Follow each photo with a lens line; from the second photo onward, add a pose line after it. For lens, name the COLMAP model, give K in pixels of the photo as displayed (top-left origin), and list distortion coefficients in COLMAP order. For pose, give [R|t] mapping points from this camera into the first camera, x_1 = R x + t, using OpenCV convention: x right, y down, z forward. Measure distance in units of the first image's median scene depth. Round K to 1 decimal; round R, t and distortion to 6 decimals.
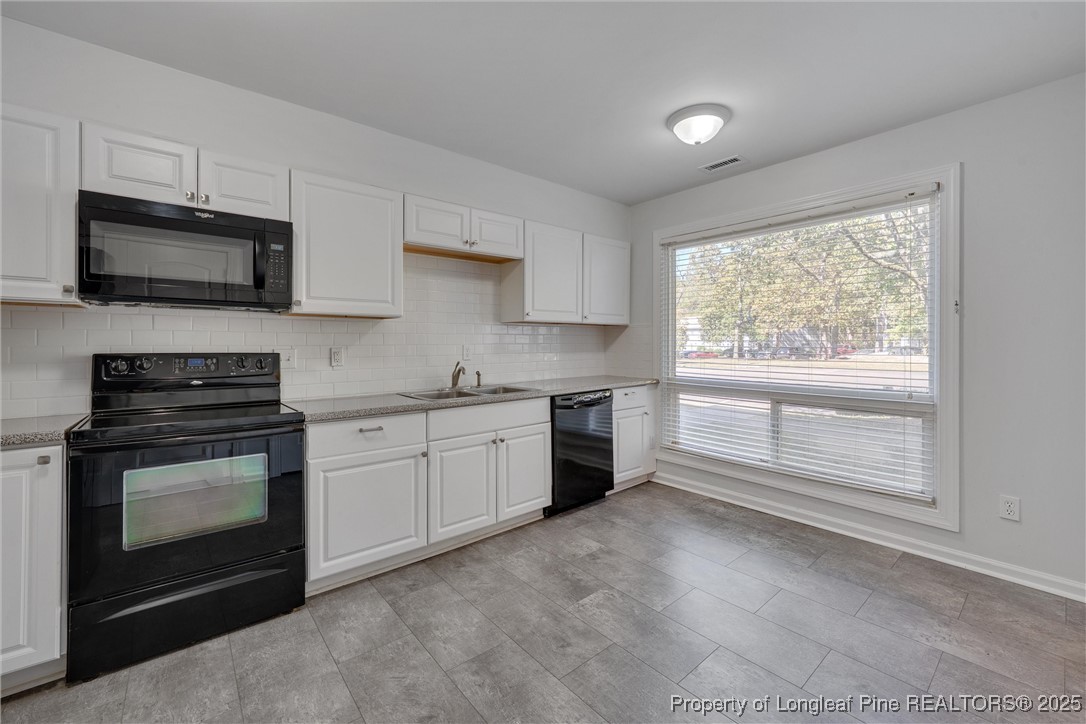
lens RADIAL K [[453.0, 0, 565.6], [0, 453.0, 335.6], [0, 0, 1]] dist [-0.011495, 0.001210]
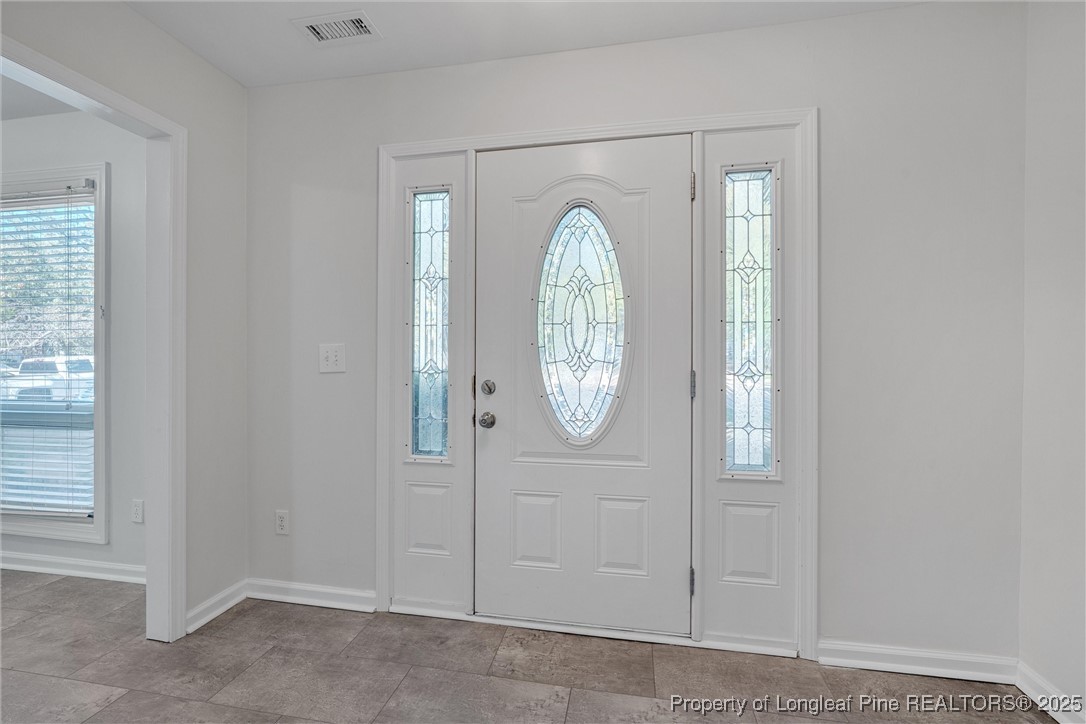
lens RADIAL K [[453.0, 0, 535.3], [0, 453.0, 365.0], [0, 0, 1]] dist [-0.011495, 0.001210]
pose [[0.781438, 0.002303, 0.623978, 0.868192], [-0.013400, 0.999825, 0.013091, 0.021338], [-0.623838, -0.018591, 0.781332, -0.291088]]
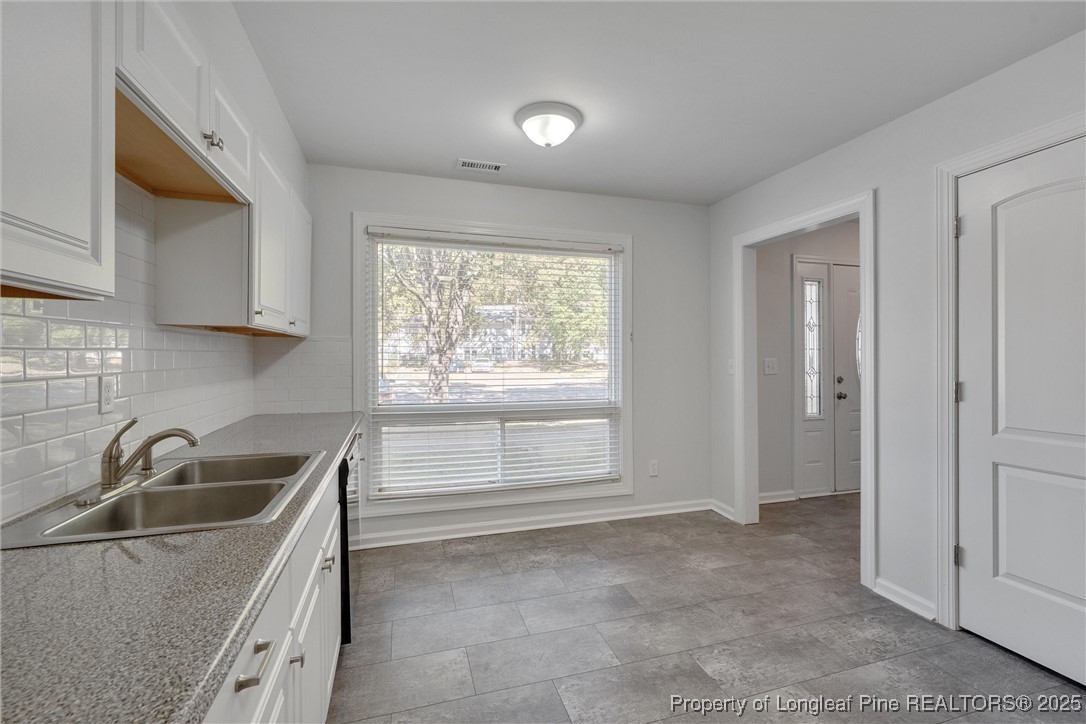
lens RADIAL K [[453.0, 0, 566.8], [0, 453.0, 357.5], [0, 0, 1]] dist [-0.011495, 0.001210]
pose [[0.412495, 0.008025, 0.910924, -0.456708], [-0.011339, 0.999929, -0.003674, 0.009338], [-0.910889, -0.008814, 0.412557, 0.519081]]
